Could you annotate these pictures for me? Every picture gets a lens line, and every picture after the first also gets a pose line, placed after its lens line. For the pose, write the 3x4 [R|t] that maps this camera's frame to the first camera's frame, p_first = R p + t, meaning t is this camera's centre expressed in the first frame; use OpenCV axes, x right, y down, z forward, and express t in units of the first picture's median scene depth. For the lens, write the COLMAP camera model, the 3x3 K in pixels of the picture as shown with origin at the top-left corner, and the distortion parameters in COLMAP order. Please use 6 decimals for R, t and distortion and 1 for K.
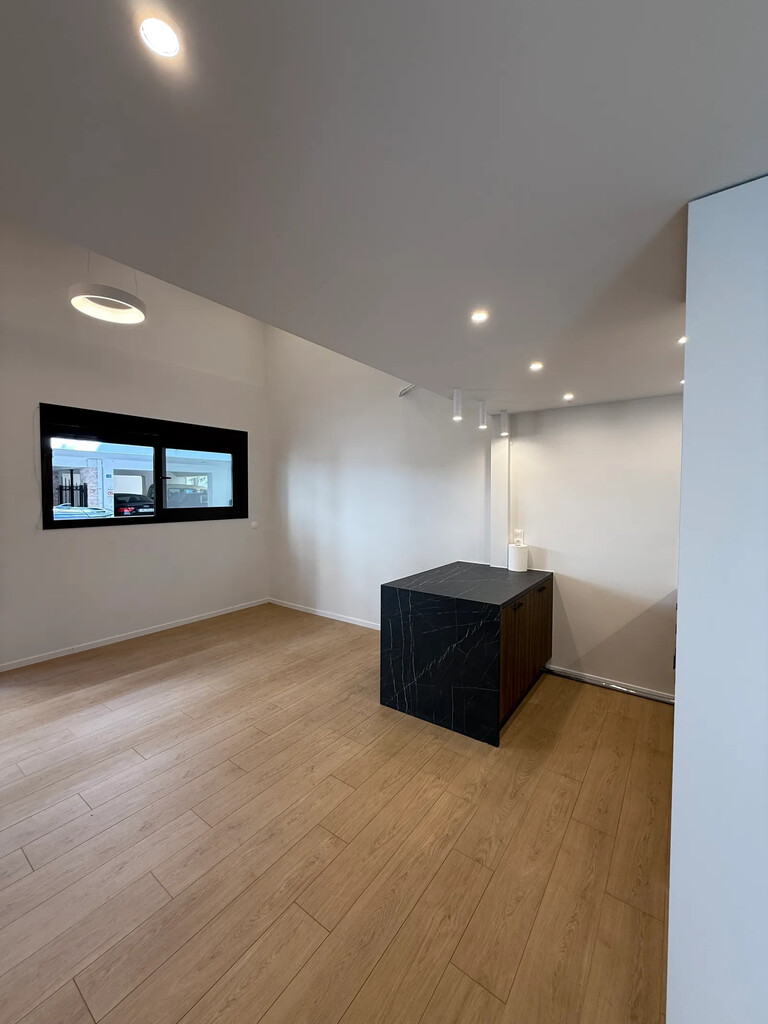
lens RADIAL K [[405.8, 0, 384.0], [0, 405.8, 512.0], [0, 0, 1]] dist [-0.001026, -0.000151]
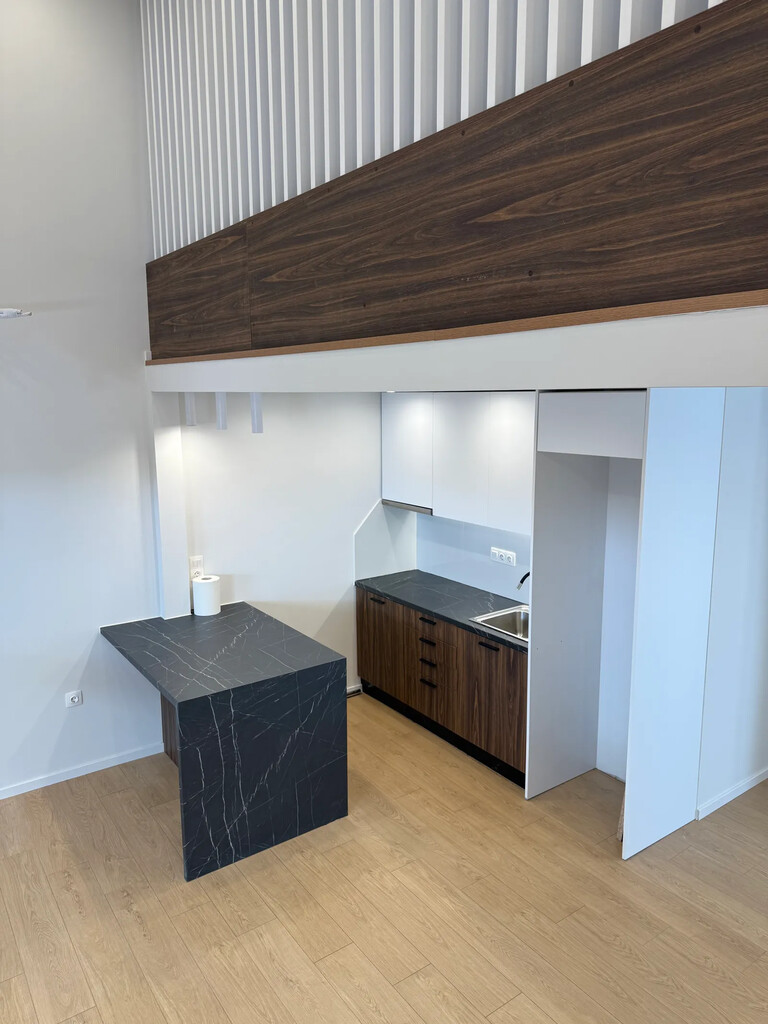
lens RADIAL K [[721.5, 0, 384.5], [0, 721.5, 511.9], [0, 0, 1]] dist [0.061726, -0.076999]
pose [[0.313047, -0.163421, 0.935572, -1.067085], [0.047194, 0.986545, 0.156533, -0.314392], [-0.948565, -0.004849, 0.316547, 0.422826]]
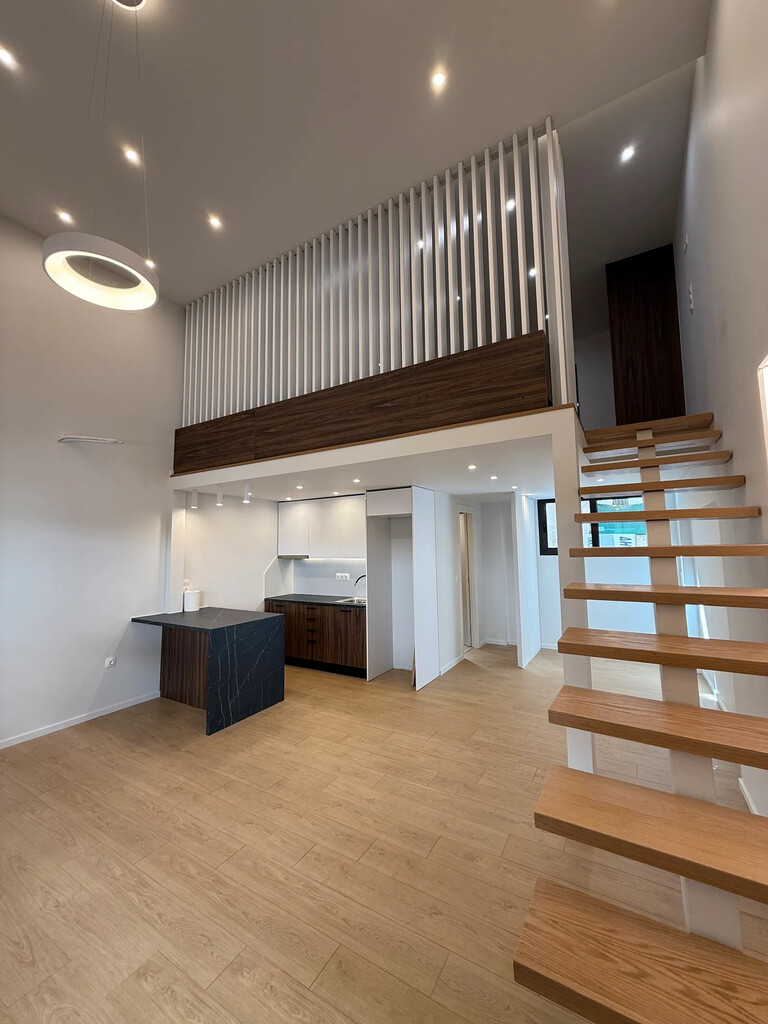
lens RADIAL K [[408.2, 0, 386.9], [0, 408.2, 507.5], [0, 0, 1]] dist [0.000779, 0.000243]
pose [[-0.094256, 0.090135, 0.991459, -1.536518], [0.058803, 0.994658, -0.084835, -0.055961], [-0.993810, 0.050305, -0.099053, 0.696068]]
